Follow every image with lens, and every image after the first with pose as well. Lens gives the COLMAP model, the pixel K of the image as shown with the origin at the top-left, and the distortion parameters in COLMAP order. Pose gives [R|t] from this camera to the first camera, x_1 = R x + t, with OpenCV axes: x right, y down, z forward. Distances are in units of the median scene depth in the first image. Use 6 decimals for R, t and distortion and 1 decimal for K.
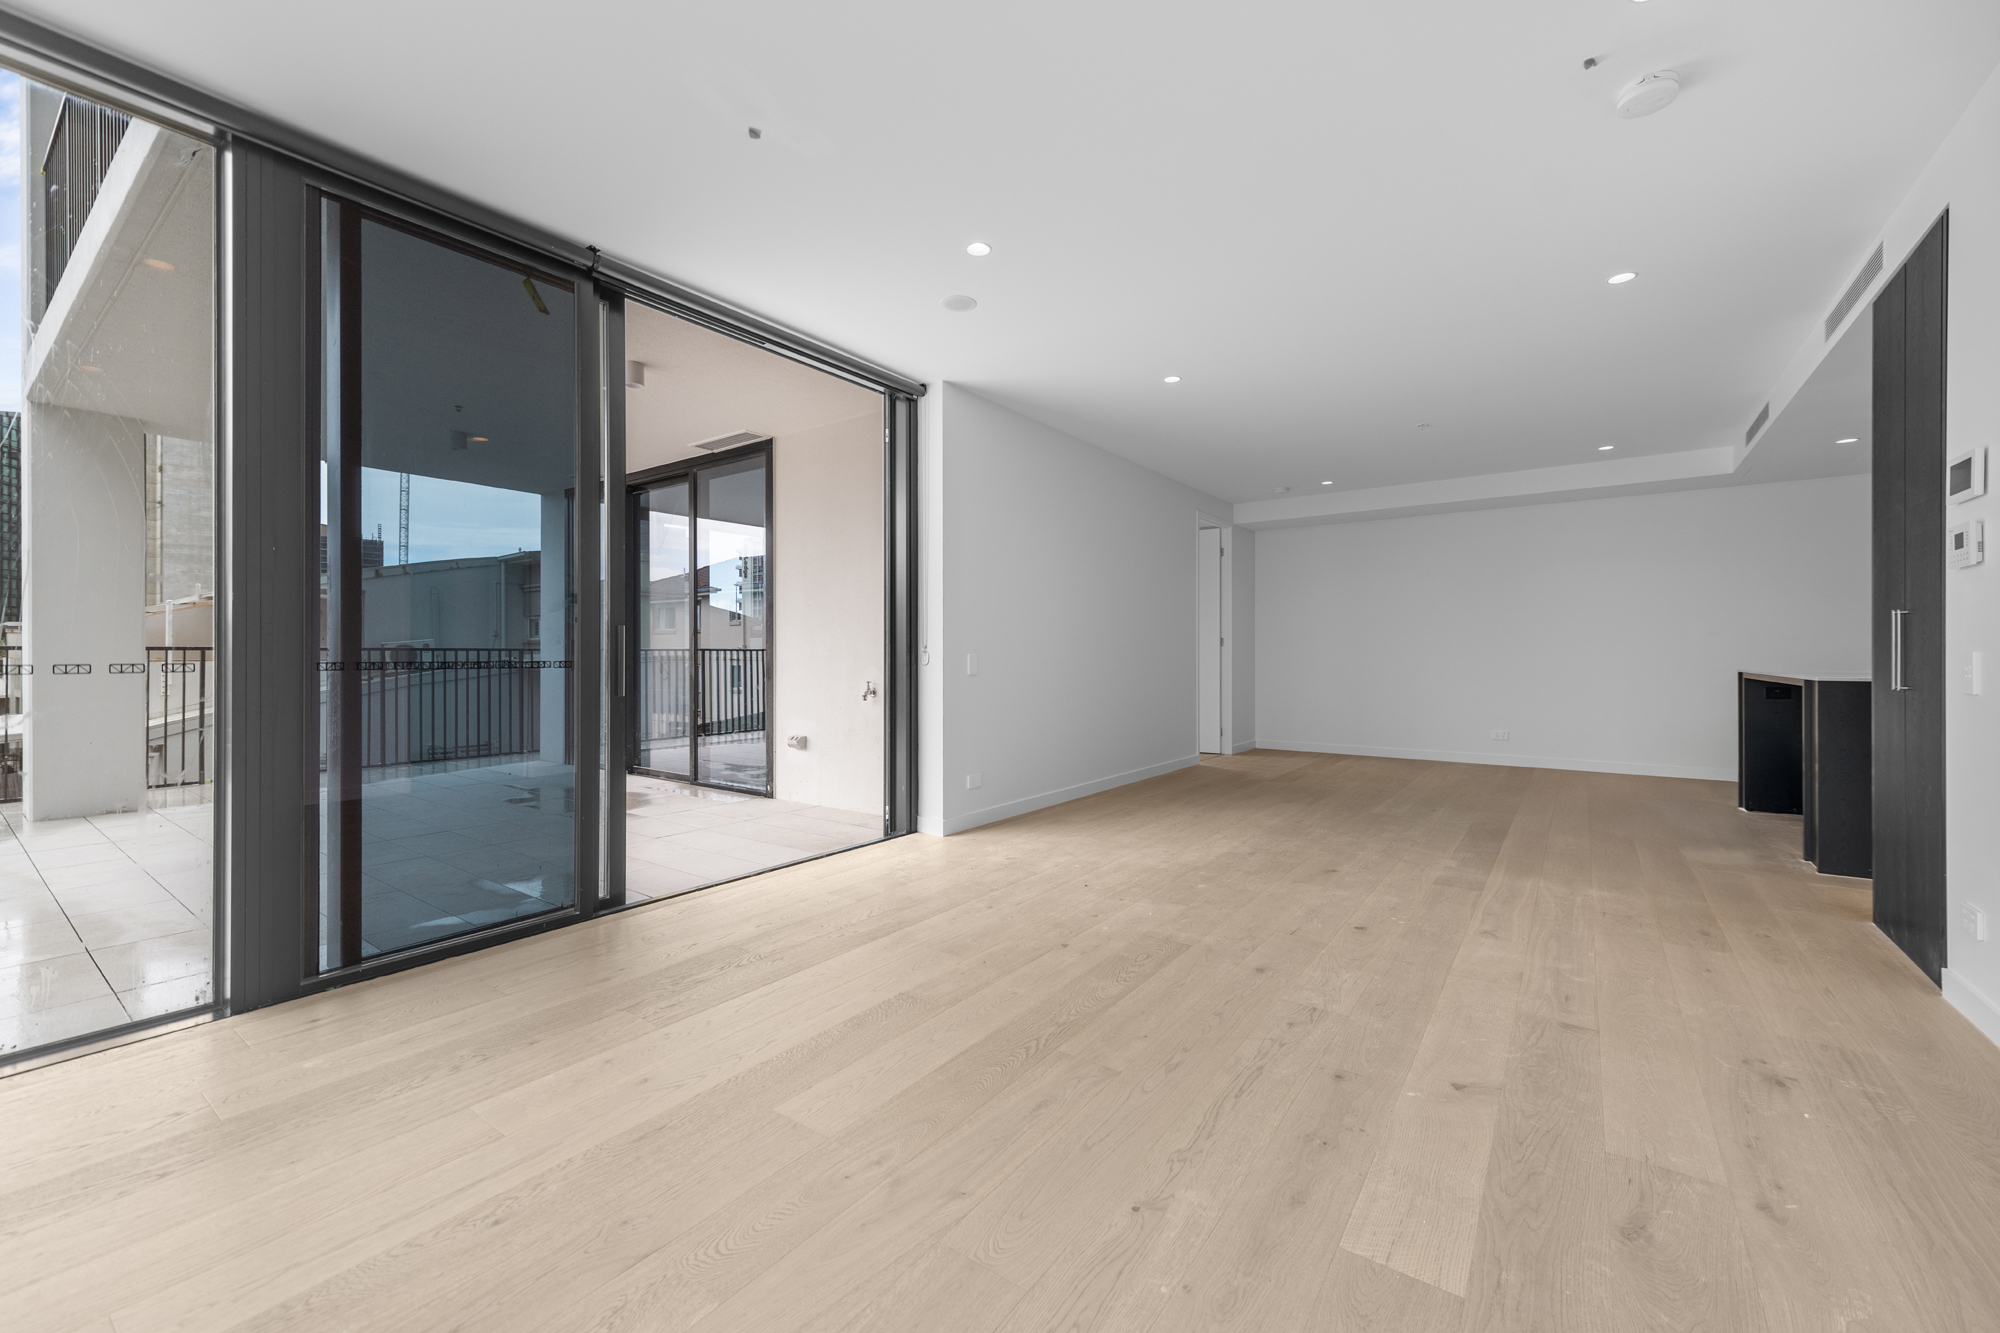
lens RADIAL K [[807.0, 0, 1014.0], [0, 807.0, 646.4], [0, 0, 1]] dist [0.000763, 0.000123]
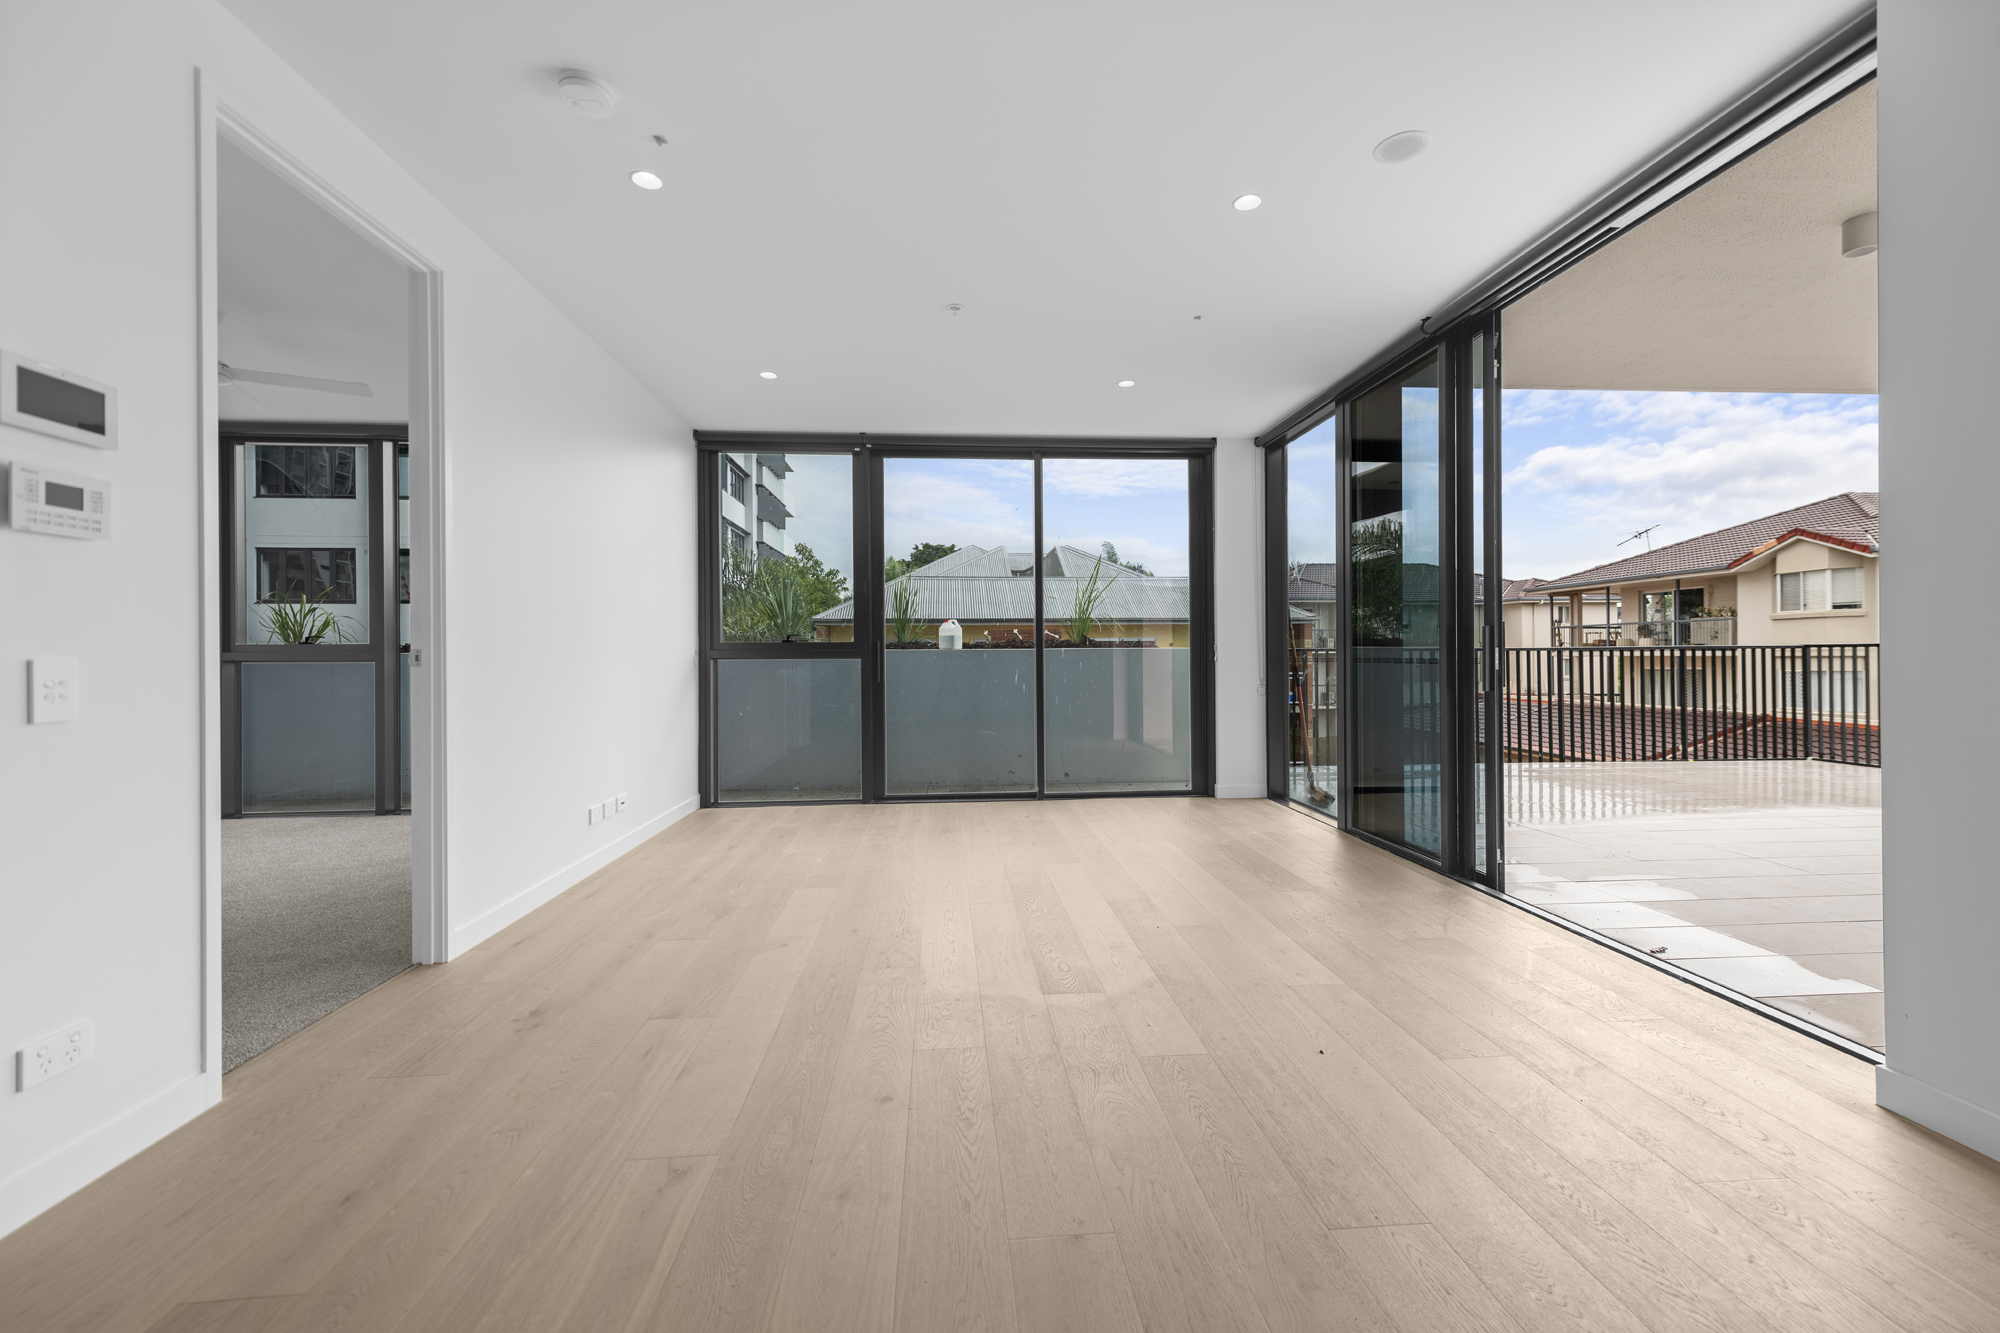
lens RADIAL K [[784.0, 0, 1000.0], [0, 784.0, 666.5], [0, 0, 1]] dist [0.002415, -0.000342]
pose [[-0.773173, 0.014011, -0.634041, 0.639522], [0.012714, 0.999897, 0.006591, 0.009719], [0.634068, -0.002965, -0.773271, 1.319118]]
